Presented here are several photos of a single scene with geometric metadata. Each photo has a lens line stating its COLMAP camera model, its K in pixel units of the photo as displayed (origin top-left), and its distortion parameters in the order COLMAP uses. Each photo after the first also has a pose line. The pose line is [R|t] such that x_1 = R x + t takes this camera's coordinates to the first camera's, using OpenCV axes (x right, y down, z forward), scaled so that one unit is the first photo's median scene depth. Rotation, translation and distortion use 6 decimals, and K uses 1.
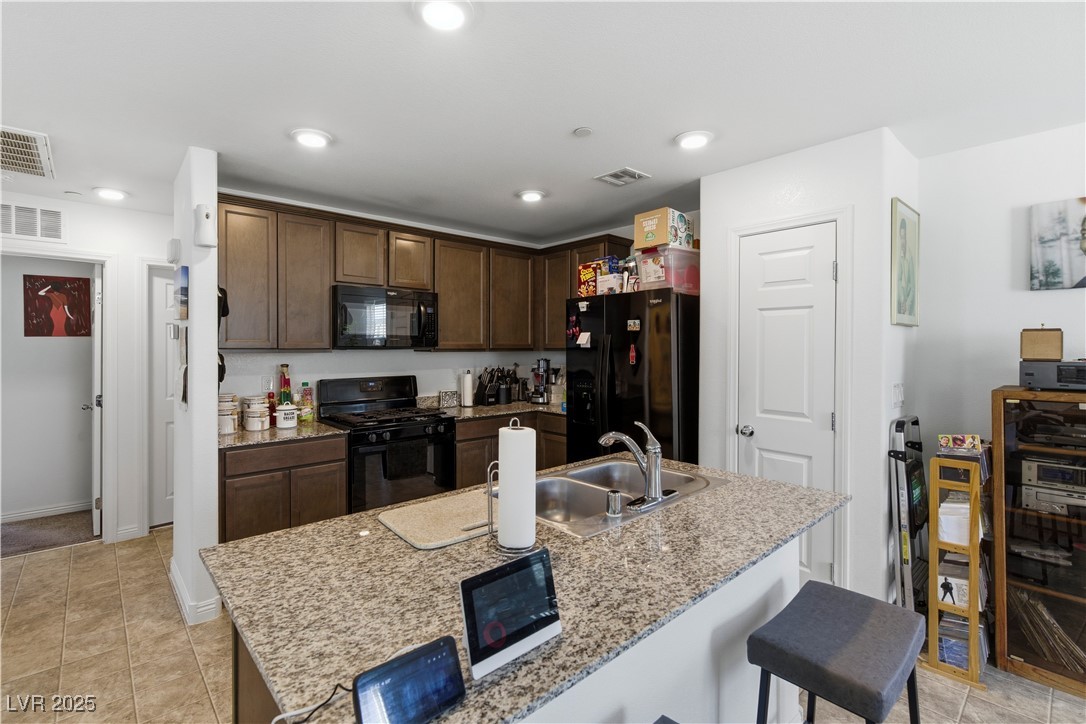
lens RADIAL K [[493.7, 0, 538.8], [0, 493.7, 351.3], [0, 0, 1]] dist [0.002186, 0.000023]
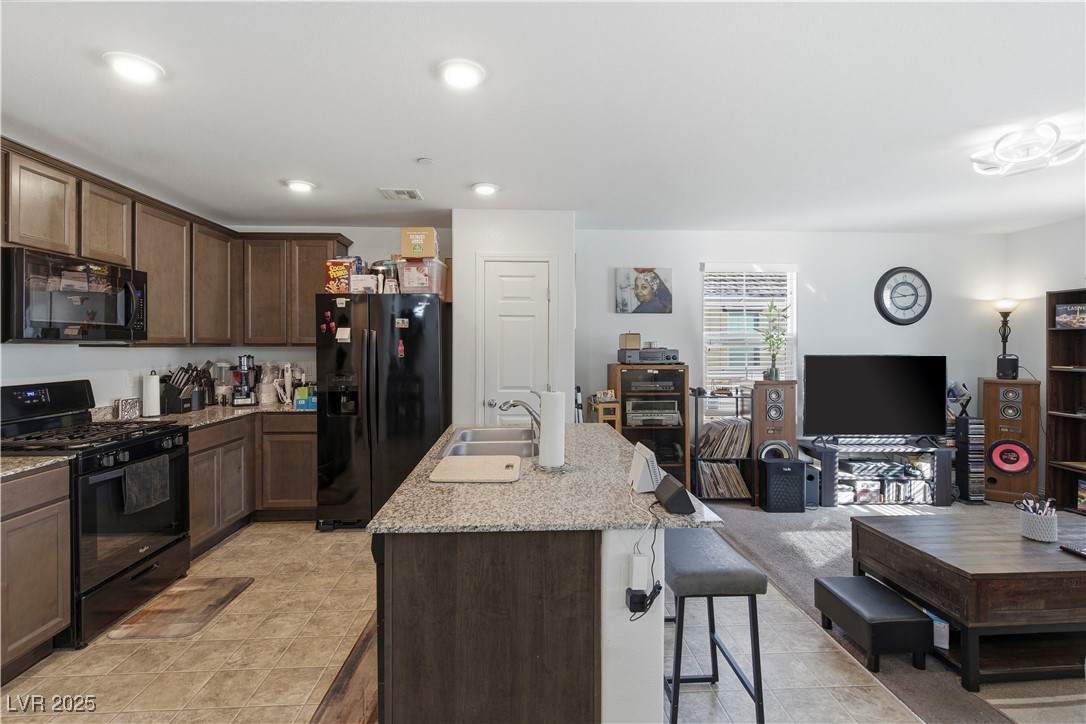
lens RADIAL K [[498.1, 0, 538.2], [0, 498.1, 348.1], [0, 0, 1]] dist [0.001668, 0.000231]
pose [[0.638706, -0.003256, 0.769444, -0.512811], [0.005285, 0.999986, -0.000156, 0.007720], [-0.769433, 0.004166, 0.638714, 0.013678]]
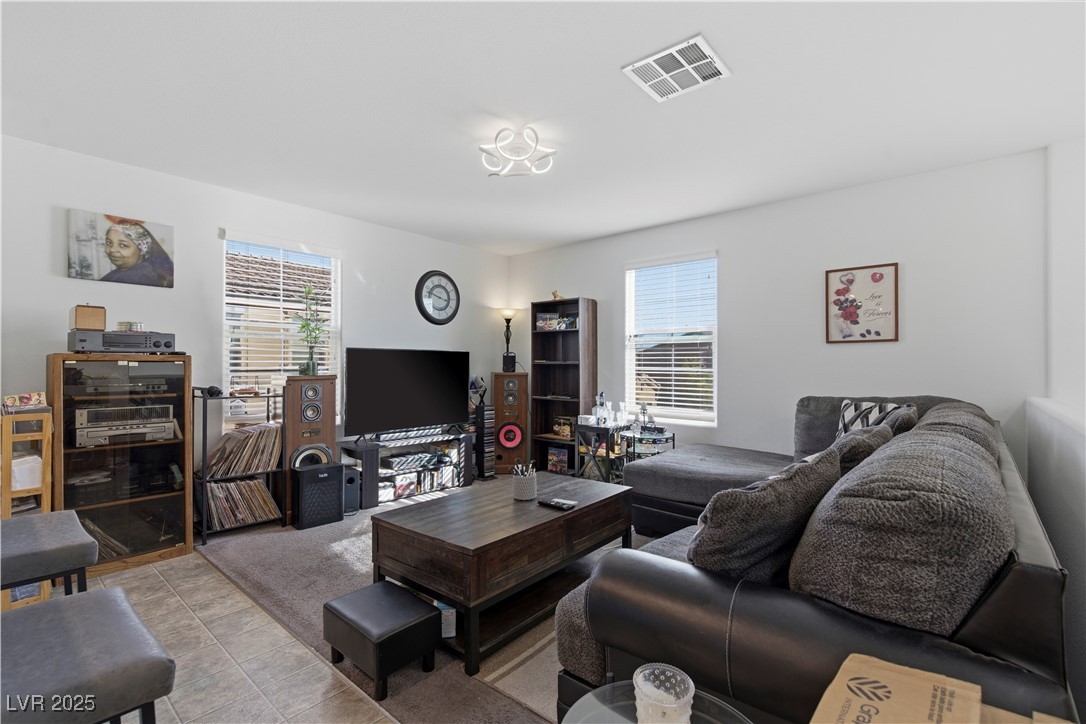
lens RADIAL K [[489.0, 0, 537.5], [0, 489.0, 361.5], [0, 0, 1]] dist [0.002086, -0.000378]
pose [[-0.110964, 0.007354, 0.993797, -0.265502], [0.003414, 0.999970, -0.007019, 0.076944], [-0.993819, 0.002614, -0.110986, -0.016165]]
